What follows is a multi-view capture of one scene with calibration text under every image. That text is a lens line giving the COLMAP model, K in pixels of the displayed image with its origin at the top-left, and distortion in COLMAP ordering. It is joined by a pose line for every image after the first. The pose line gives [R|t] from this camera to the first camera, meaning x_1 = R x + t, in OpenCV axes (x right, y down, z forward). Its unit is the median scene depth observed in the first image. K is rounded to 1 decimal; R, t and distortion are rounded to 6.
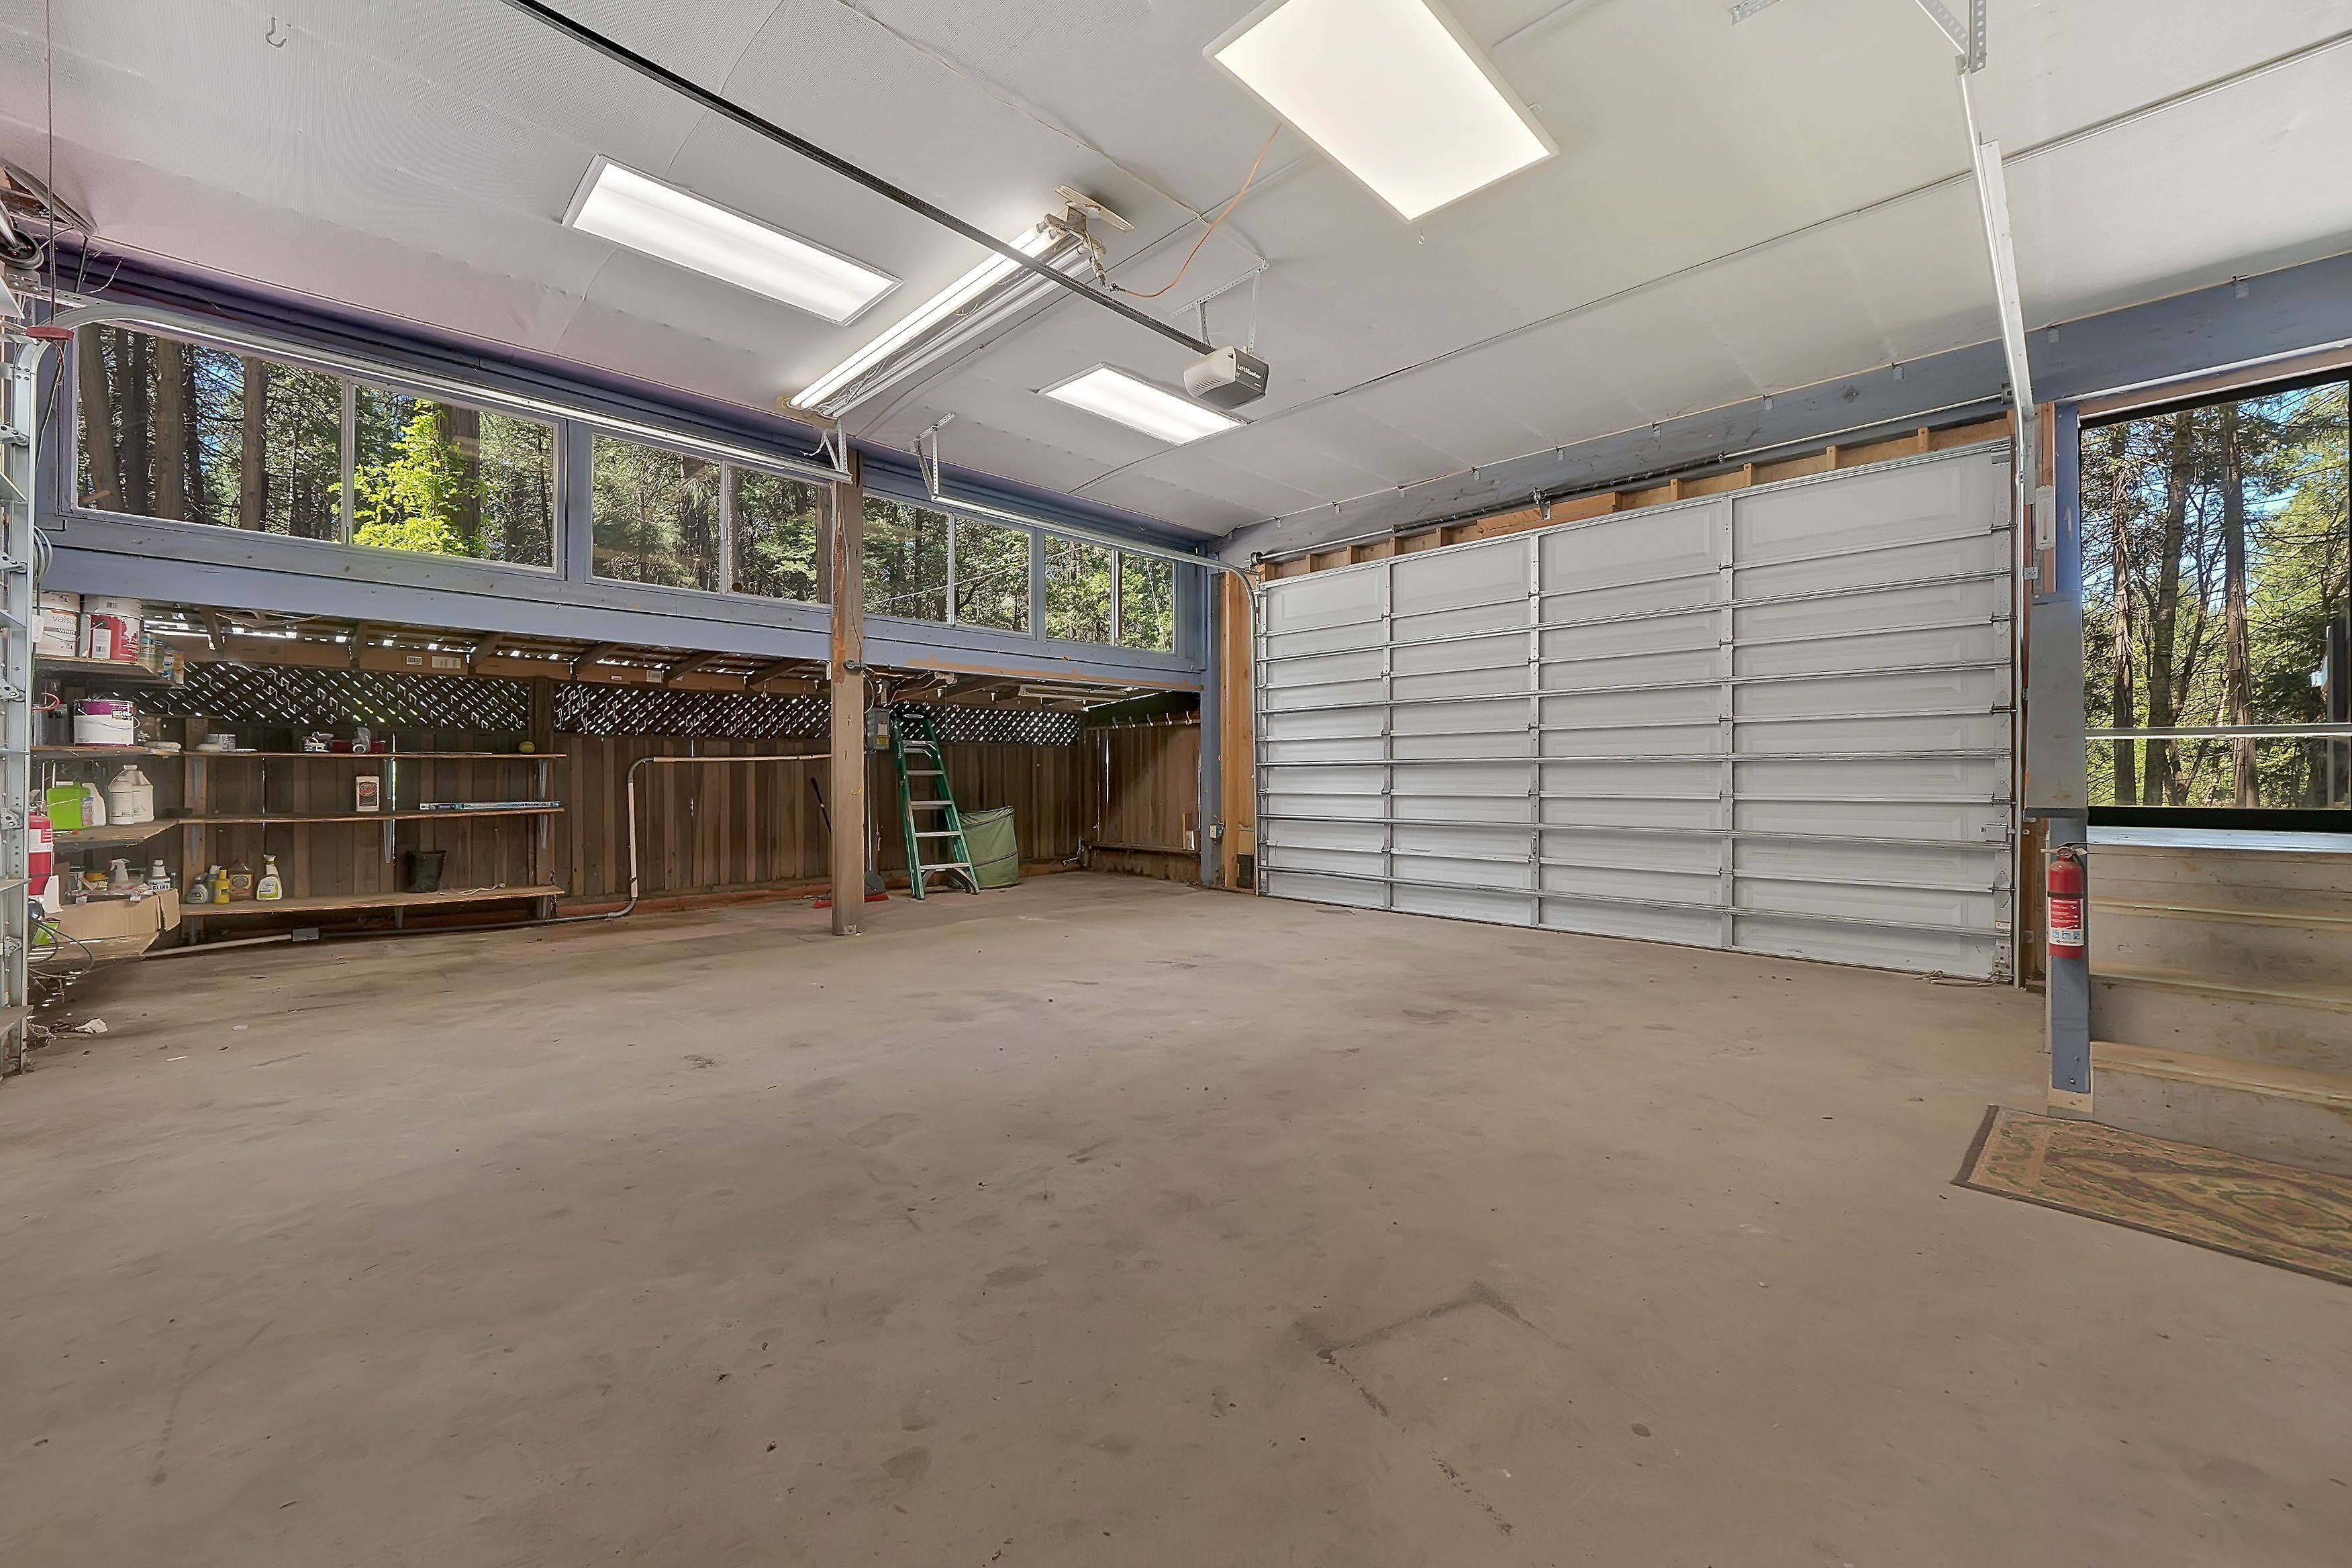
lens RADIAL K [[901.8, 0, 1162.8], [0, 901.8, 774.4], [0, 0, 1]] dist [-0.012039, -0.000106]
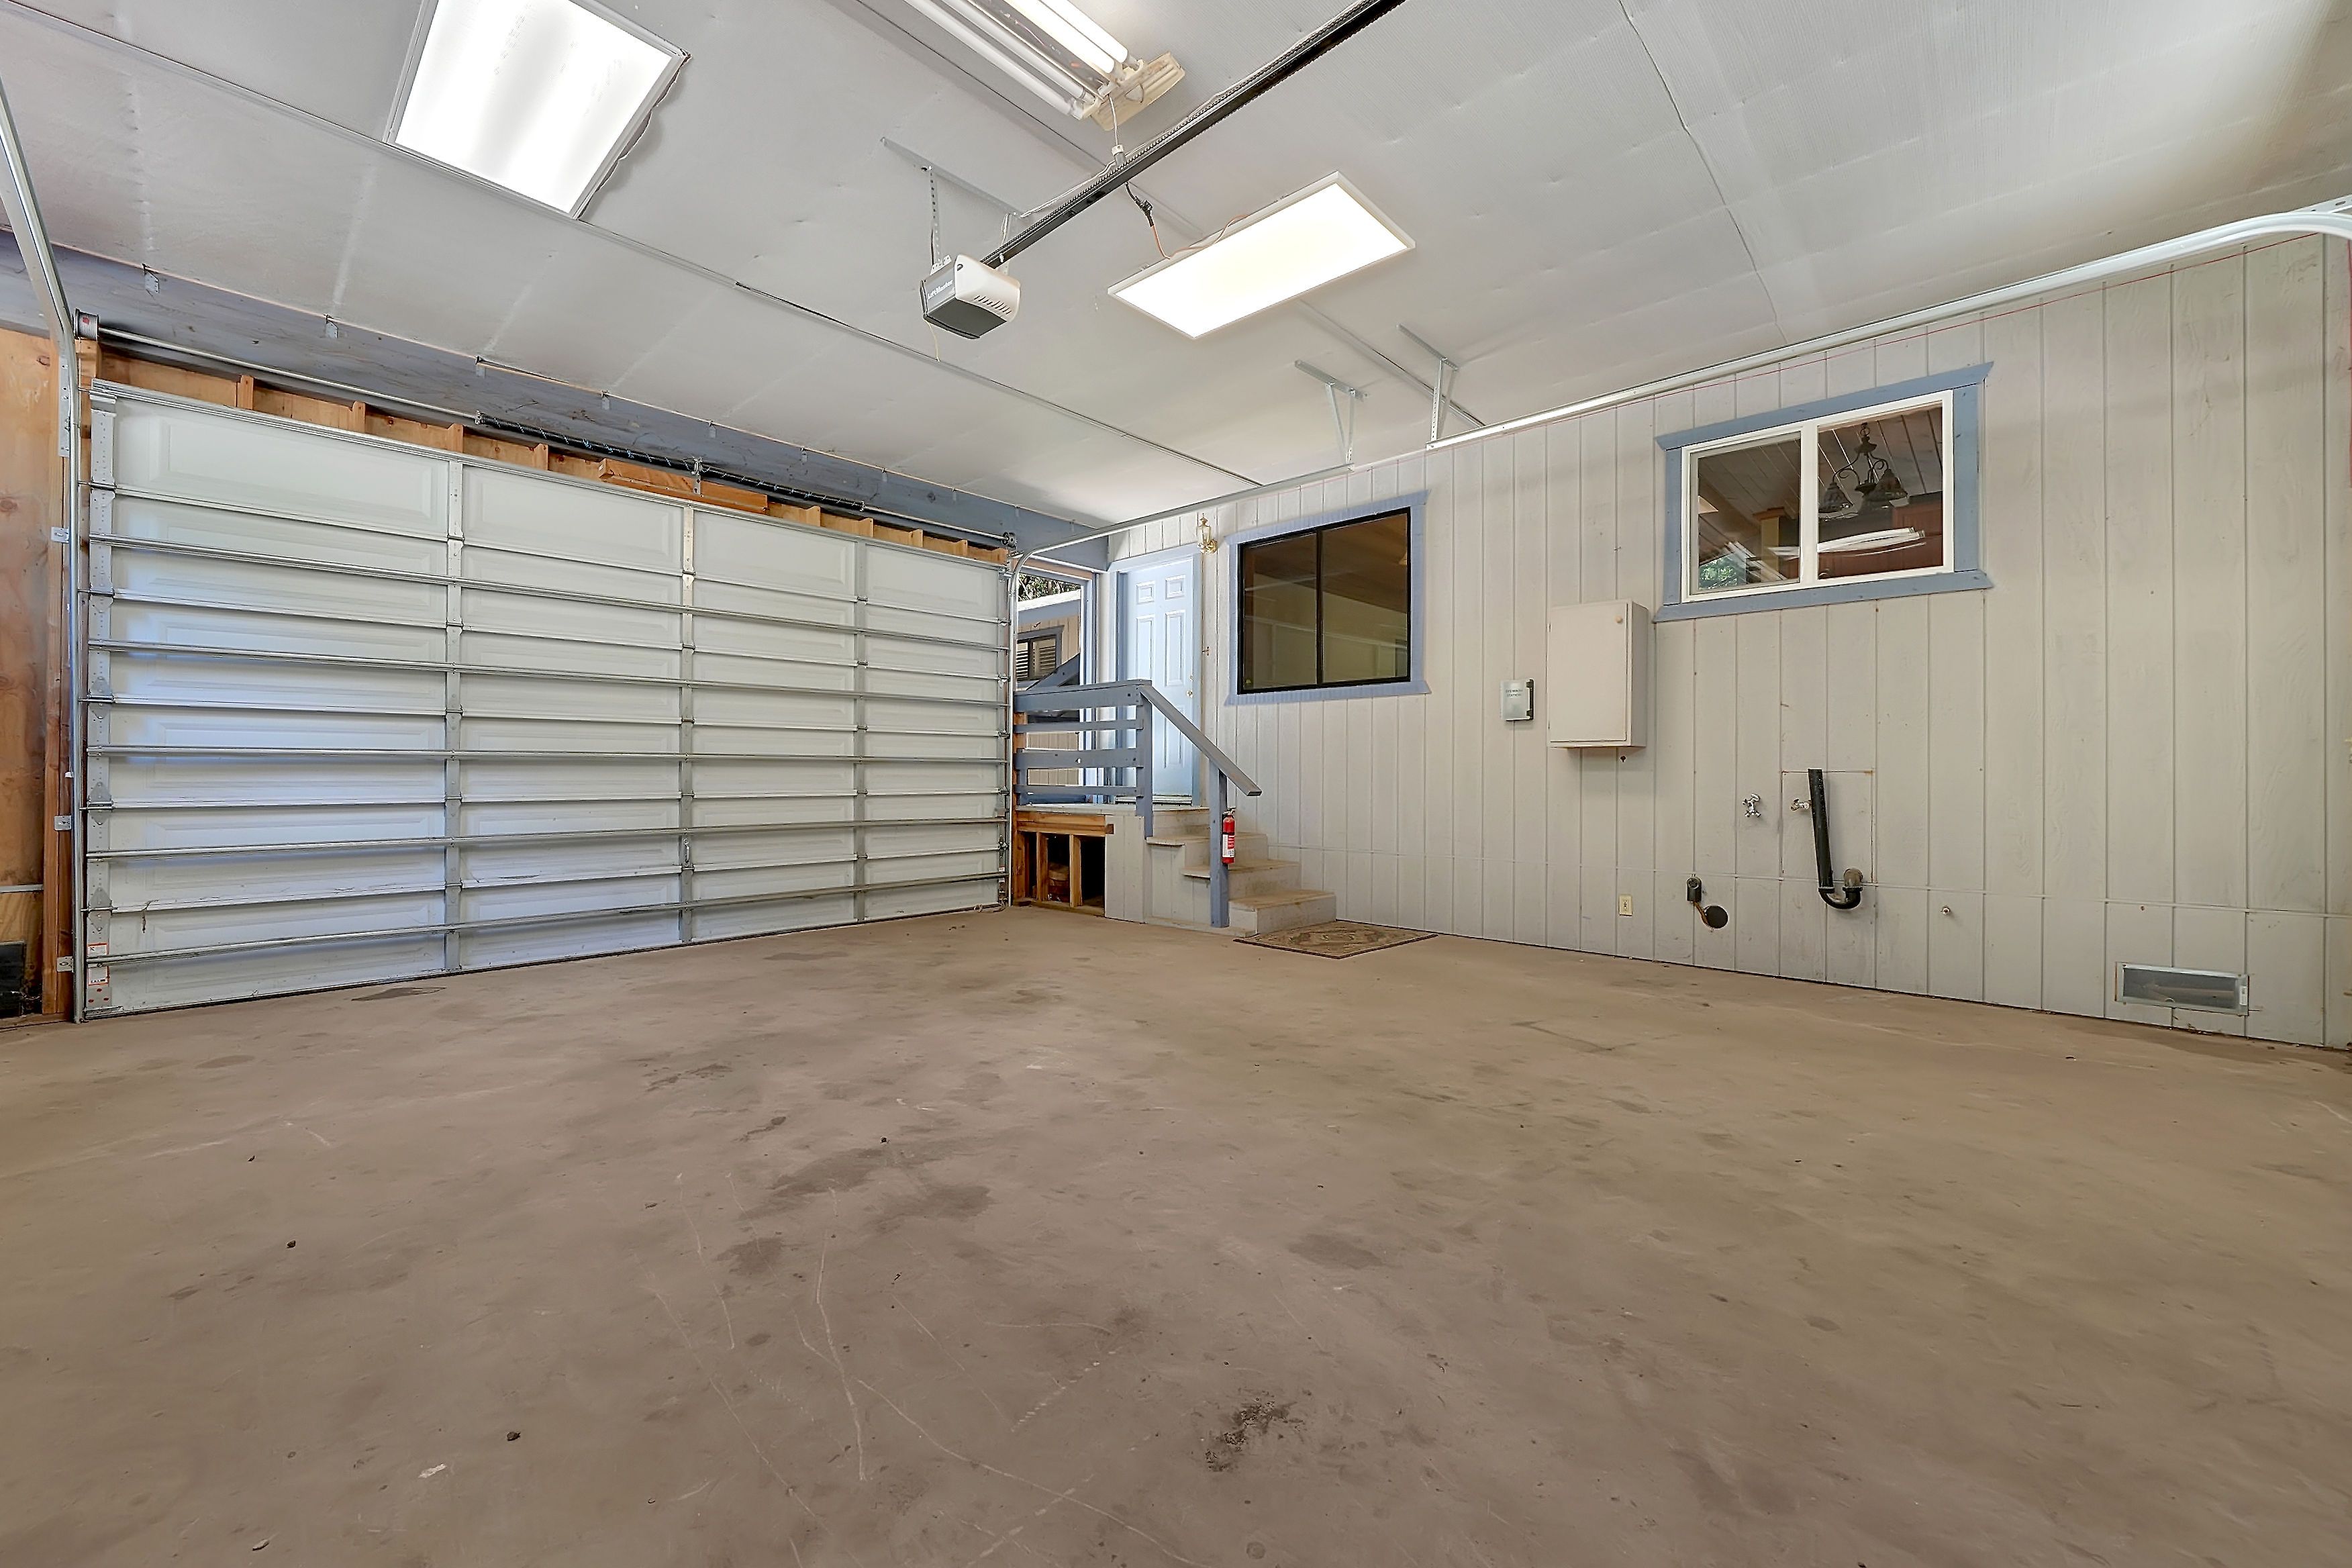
lens RADIAL K [[901.8, 0, 1162.8], [0, 901.8, 774.4], [0, 0, 1]] dist [-0.012039, -0.000106]
pose [[-0.033922, 0.001806, 0.999423, -0.616175], [-0.005010, 0.999985, -0.001977, 0.000710], [-0.999412, -0.005074, -0.033912, 0.684965]]
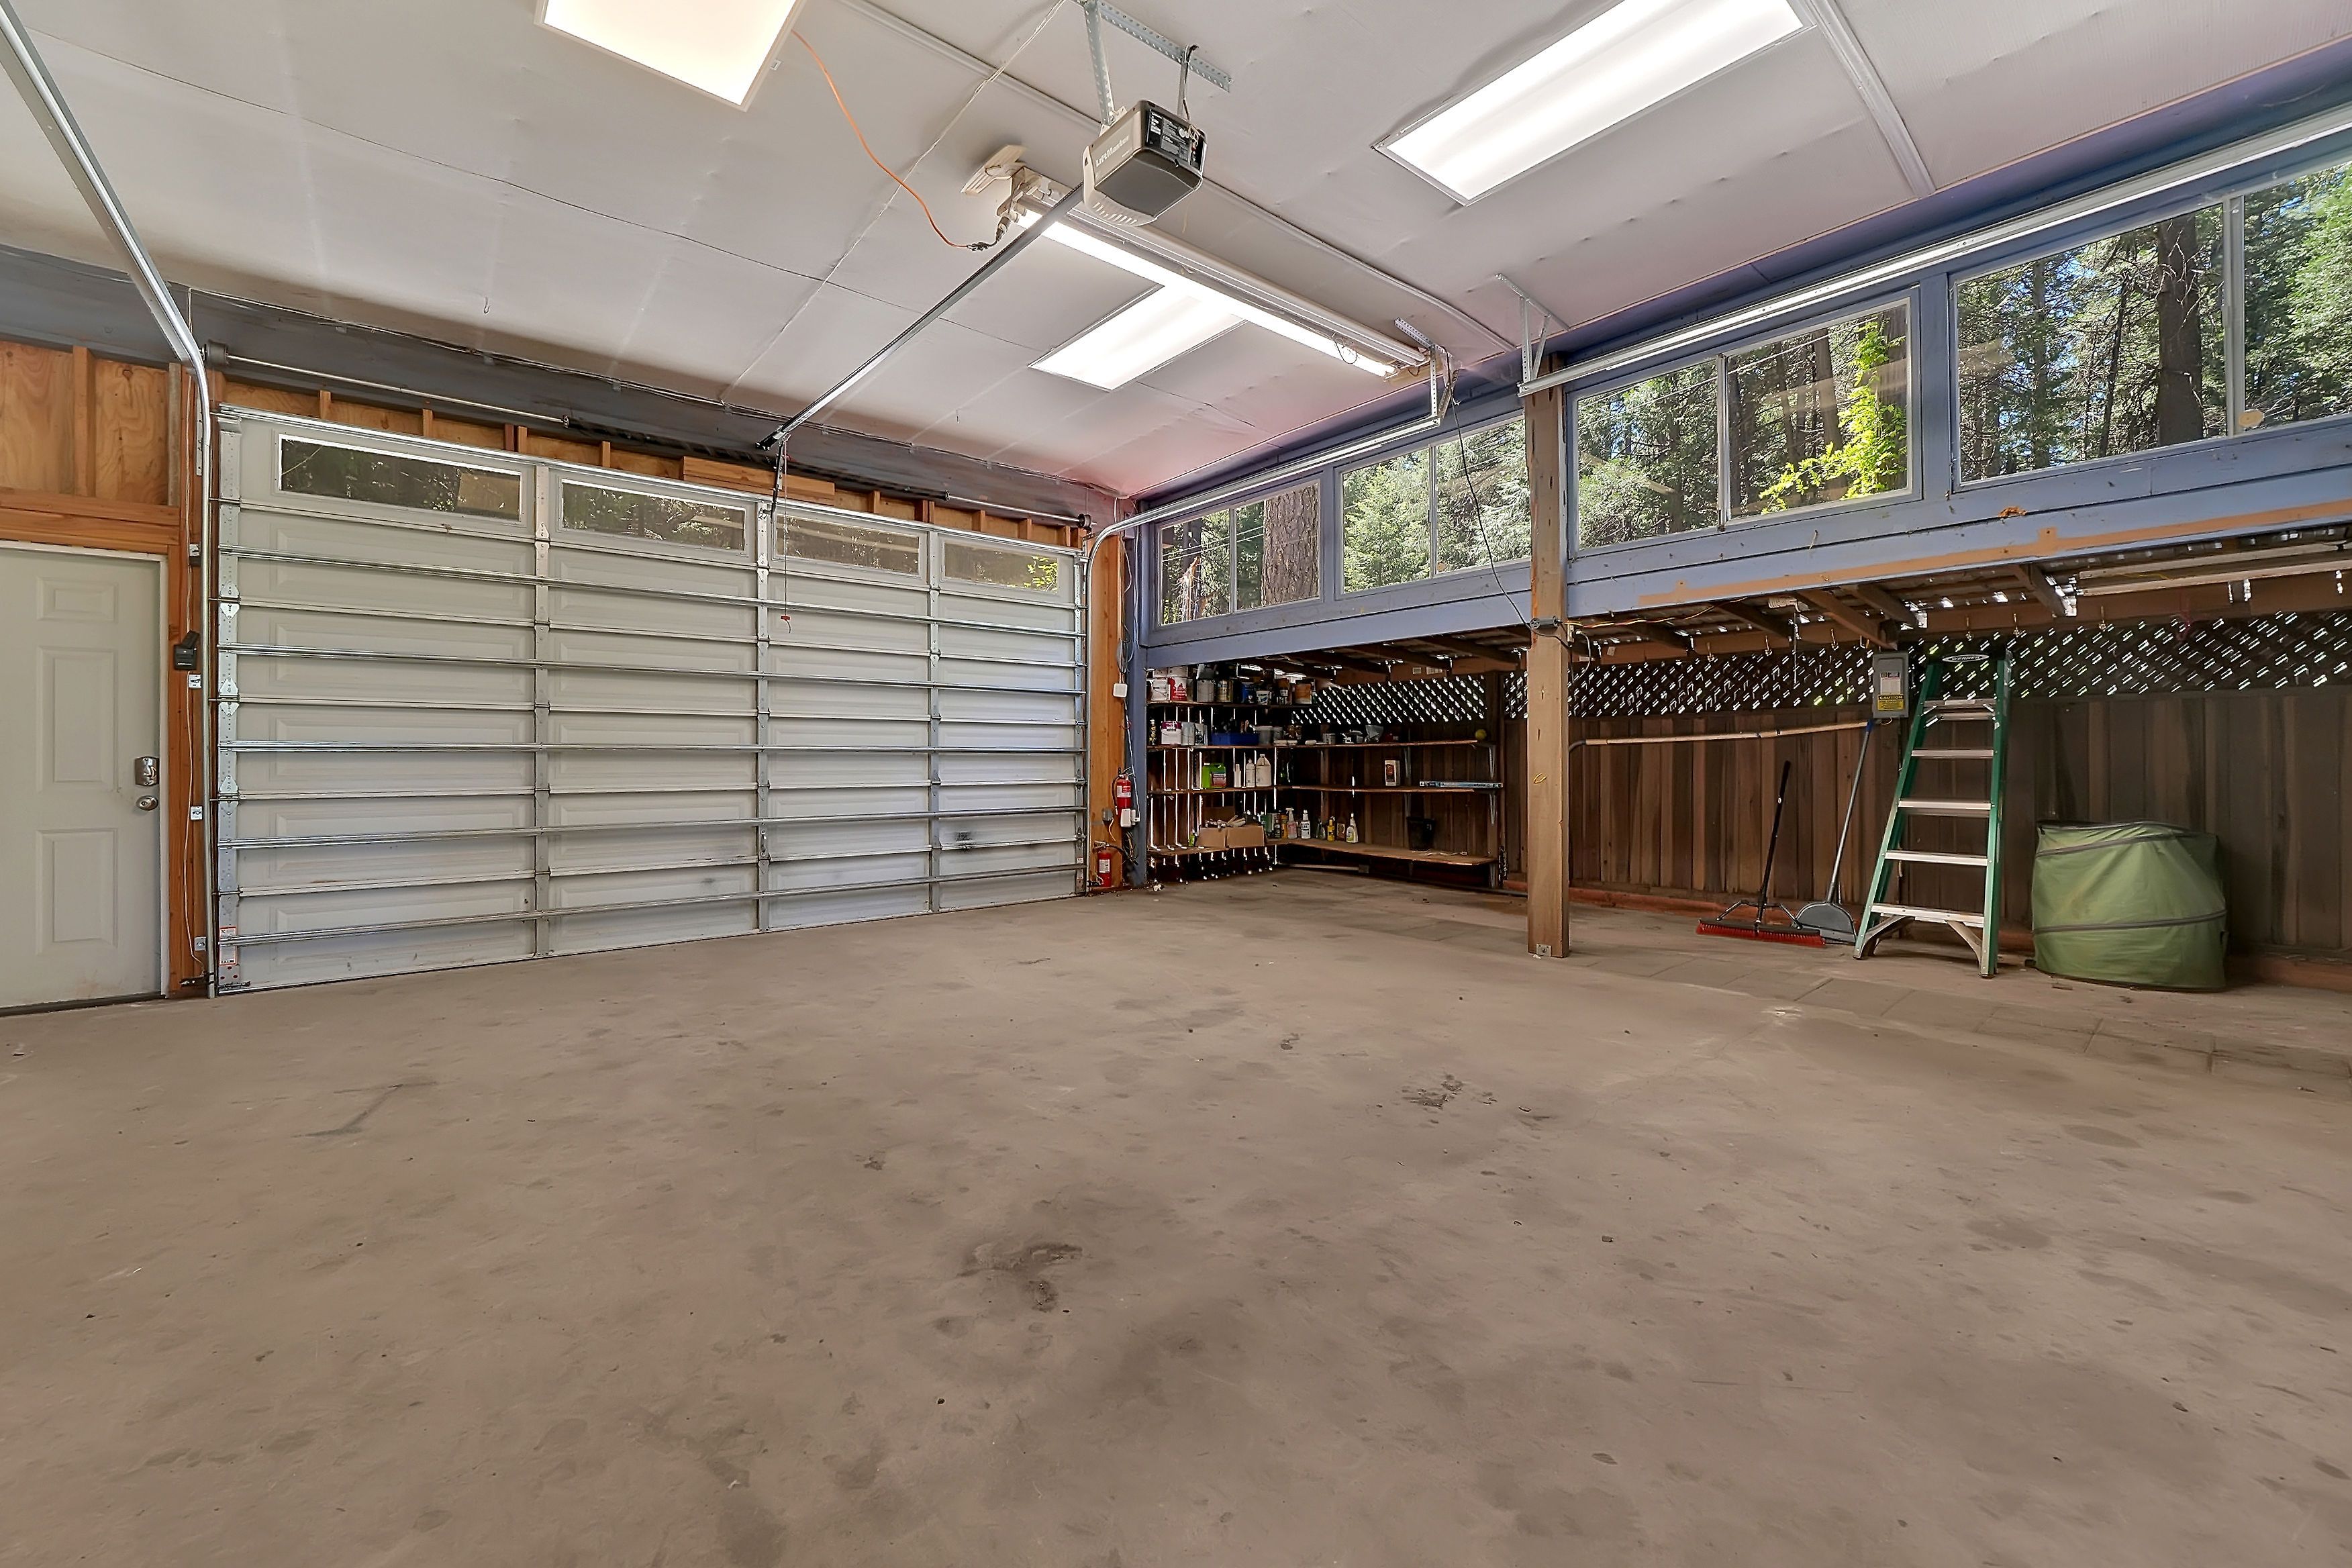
lens RADIAL K [[921.5, 0, 1167.4], [0, 921.5, 759.4], [0, 0, 1]] dist [-0.011037, 0.000384]
pose [[-0.089869, 0.000636, -0.995953, 0.601885], [0.005276, 0.999986, 0.000163, -0.001061], [0.995940, -0.005240, -0.089871, 0.870650]]
